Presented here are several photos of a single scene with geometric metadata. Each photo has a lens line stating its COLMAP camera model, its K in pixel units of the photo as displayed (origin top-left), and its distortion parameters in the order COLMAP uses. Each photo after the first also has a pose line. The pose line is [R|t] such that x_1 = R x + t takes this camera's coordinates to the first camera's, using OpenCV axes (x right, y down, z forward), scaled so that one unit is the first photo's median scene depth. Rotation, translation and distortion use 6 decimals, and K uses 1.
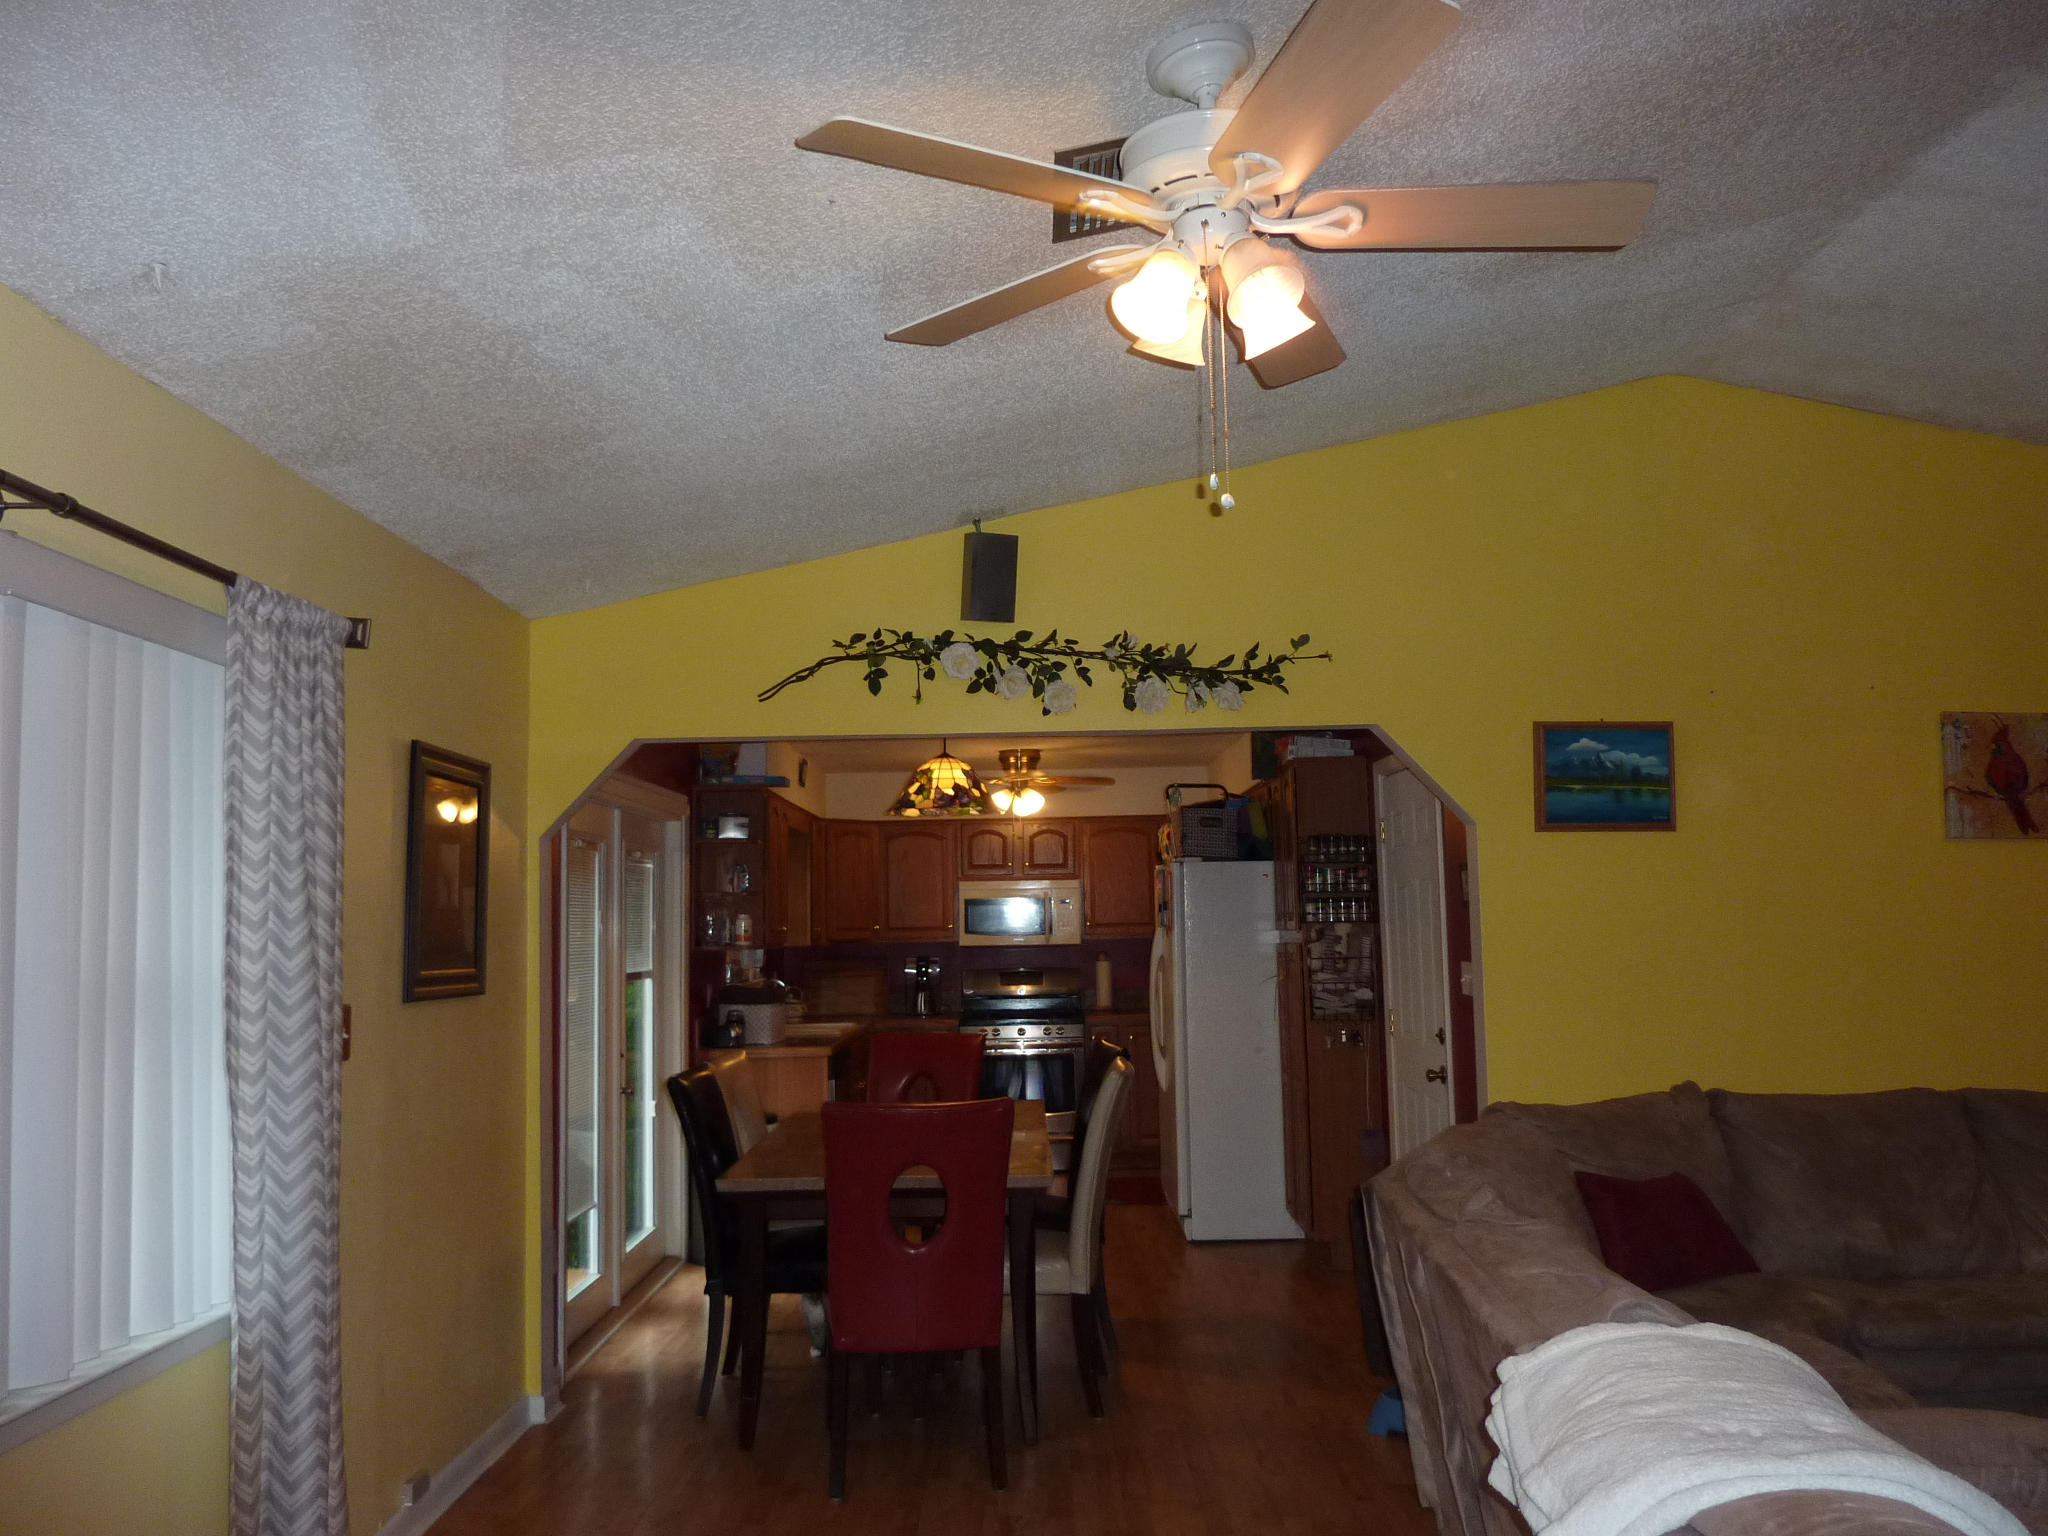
lens RADIAL K [[1541.7, 0, 1025.4], [0, 1541.7, 764.8], [0, 0, 1]] dist [-0.023077, -0.021999]
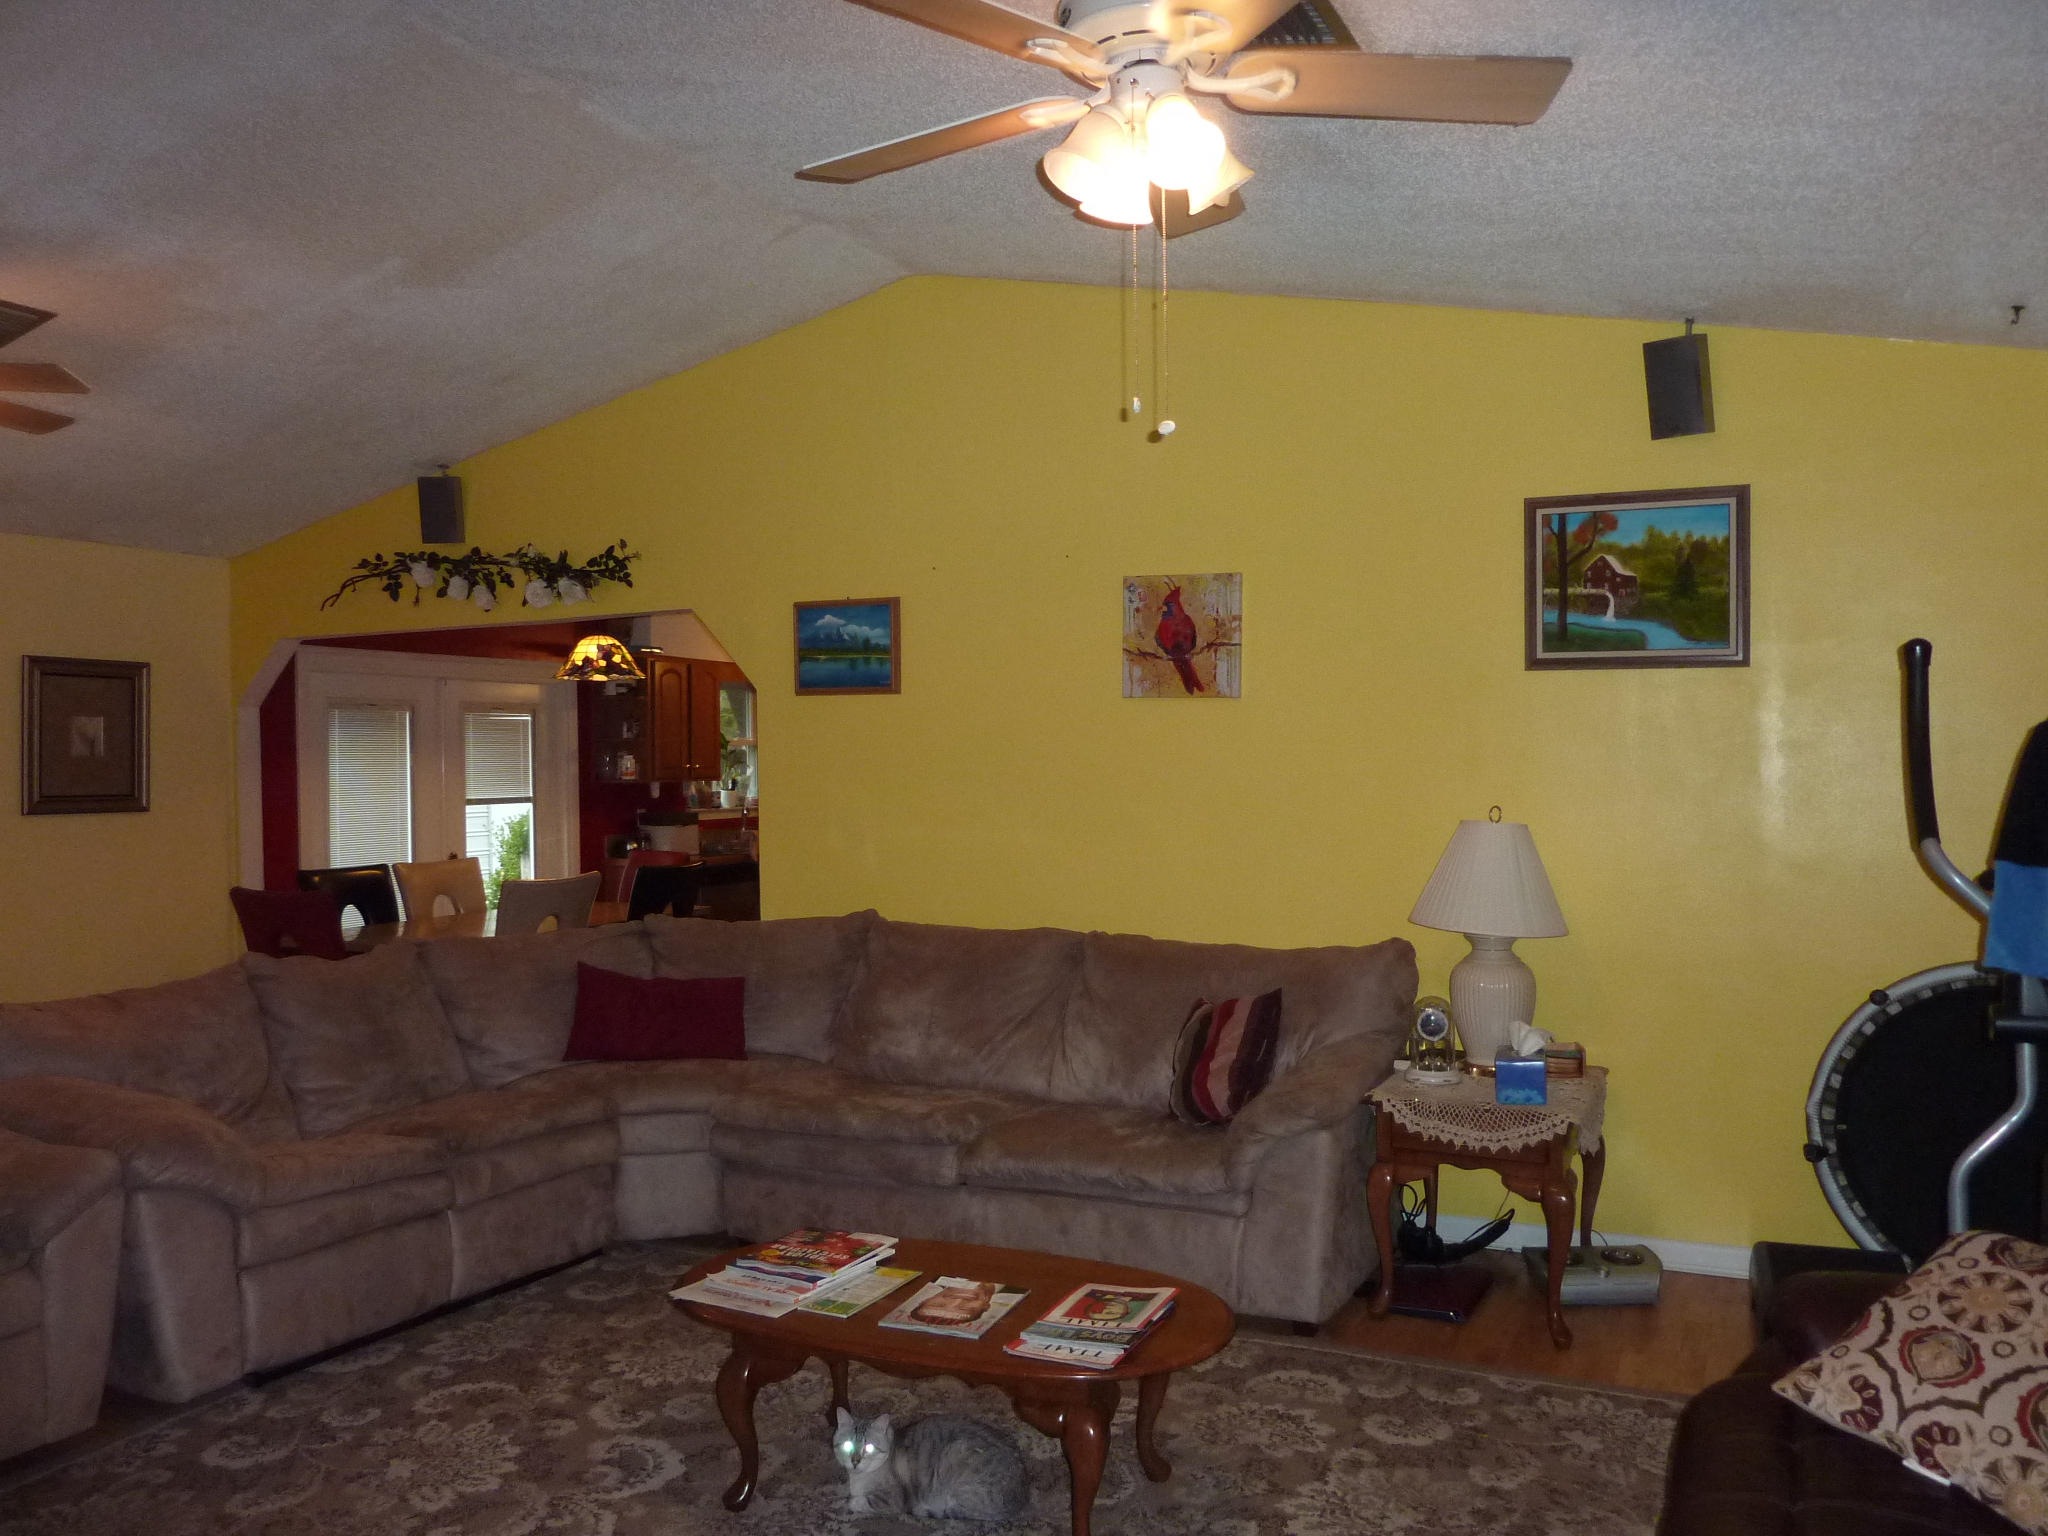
lens RADIAL K [[1541.7, 0, 1017.2], [0, 1541.7, 767.6], [0, 0, 1]] dist [-0.023077, -0.021999]
pose [[0.901655, 0.007167, -0.432397, 0.703996], [0.044820, 0.992930, 0.109919, -0.017050], [0.430127, -0.118489, 0.894959, 0.007518]]
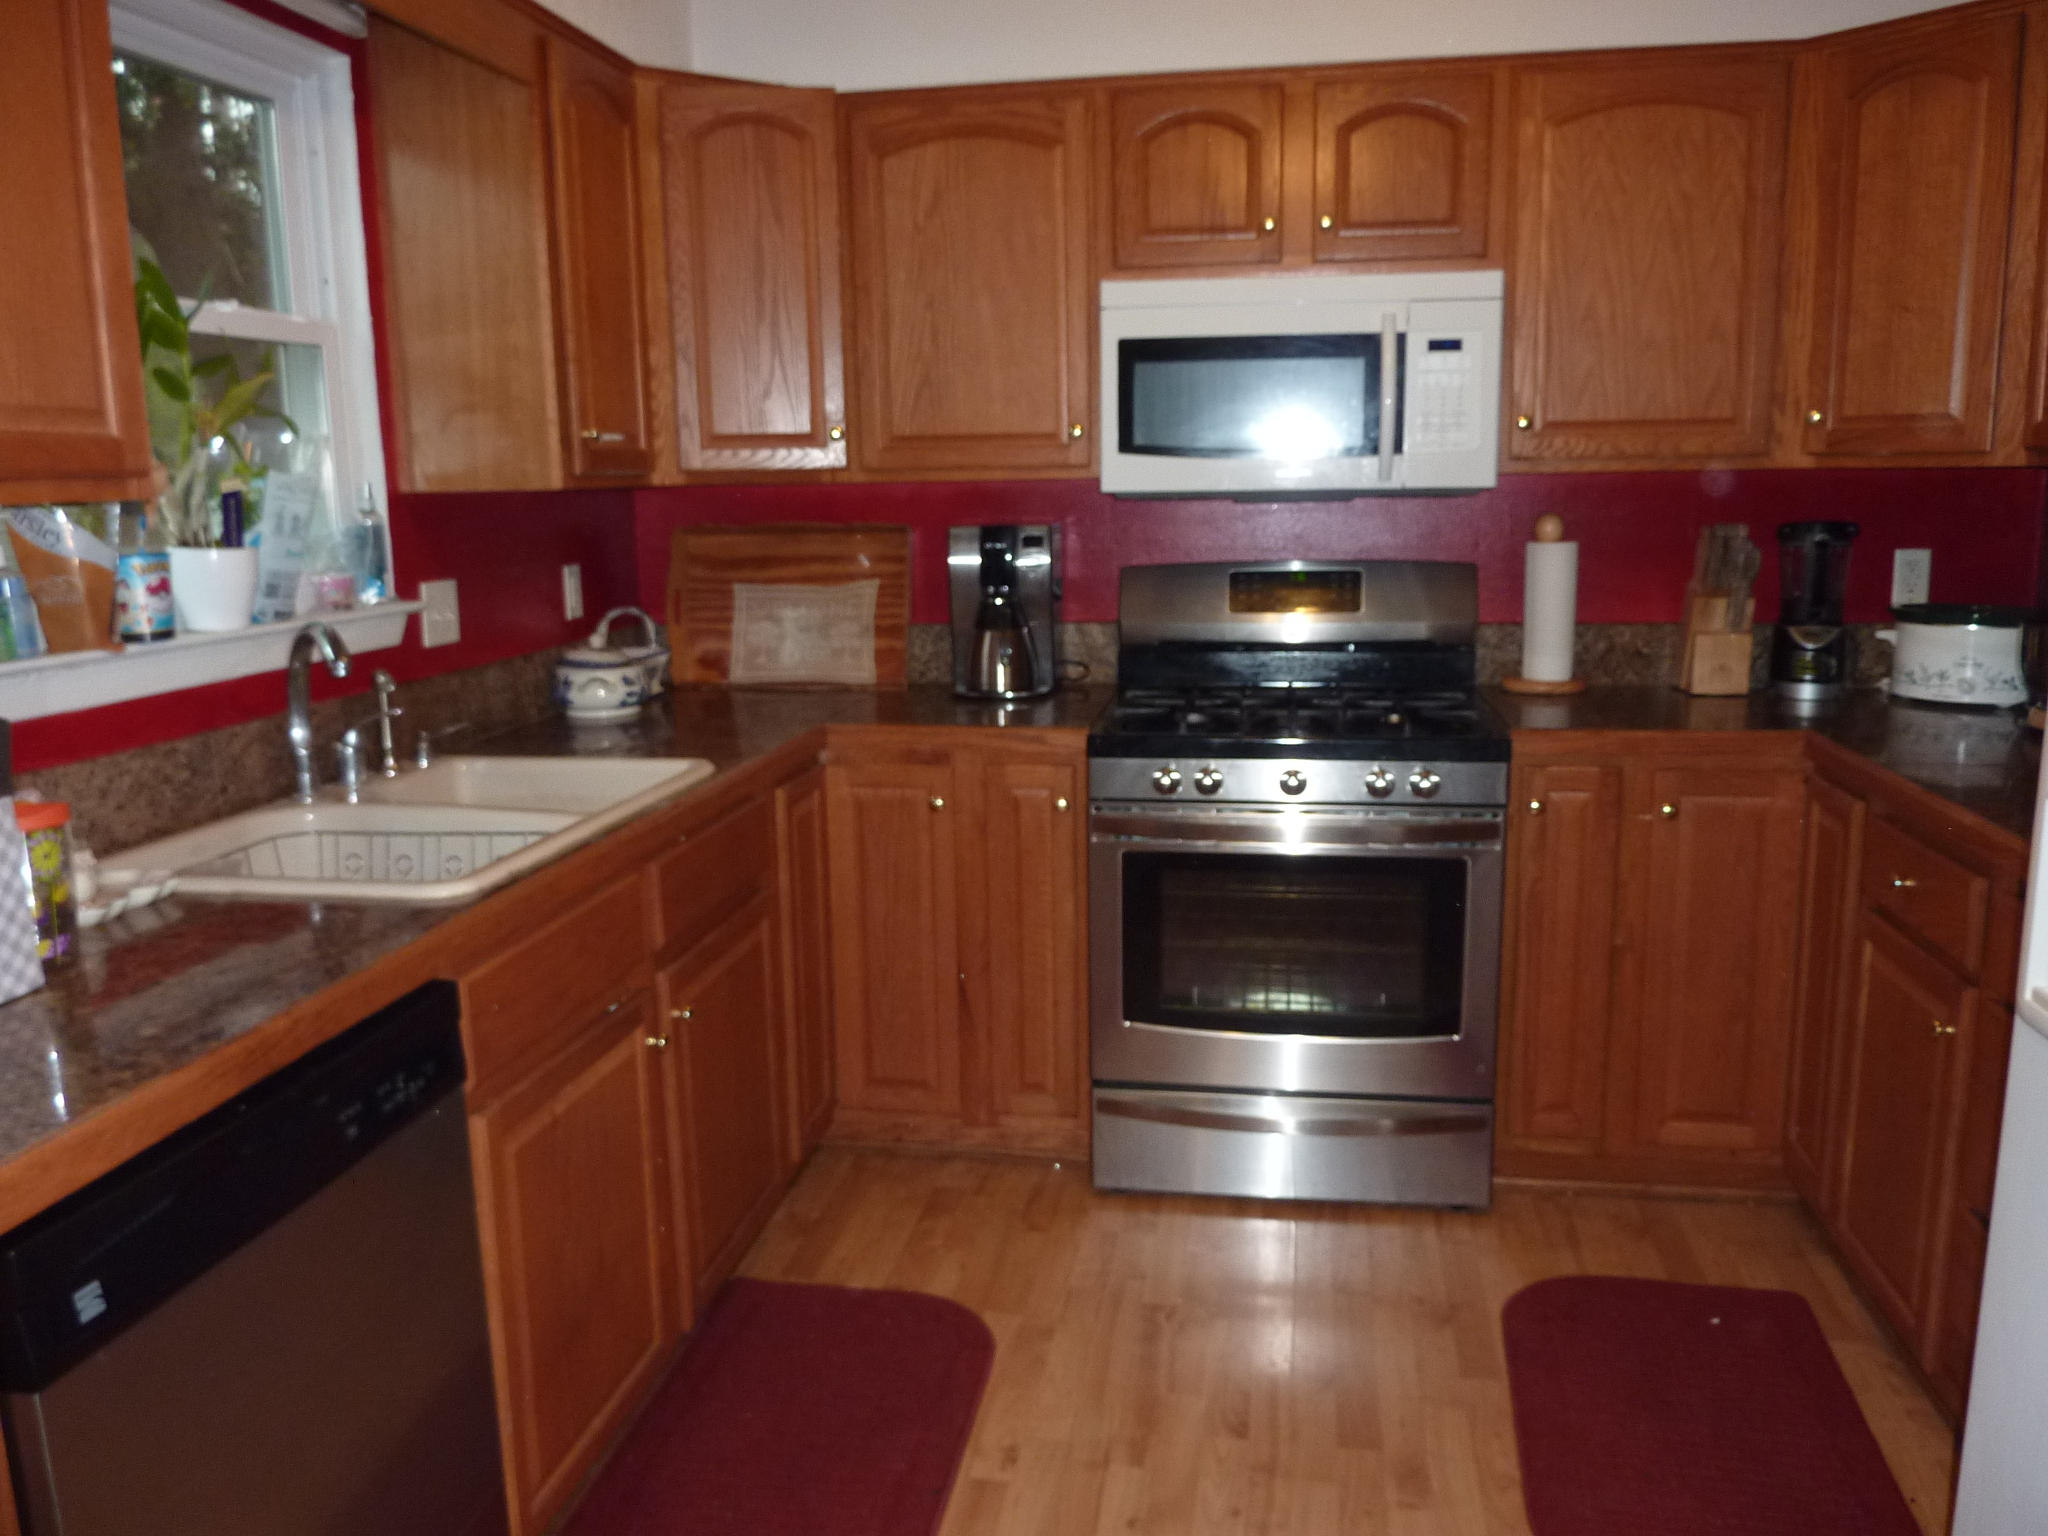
lens RADIAL K [[1541.7, 0, 1034.0], [0, 1541.7, 769.6], [0, 0, 1]] dist [-0.023077, -0.021999]
pose [[0.986427, 0.032959, -0.160855, -0.005306], [0.014914, 0.957613, 0.287671, 0.116735], [0.163519, -0.286166, 0.944124, 0.987085]]
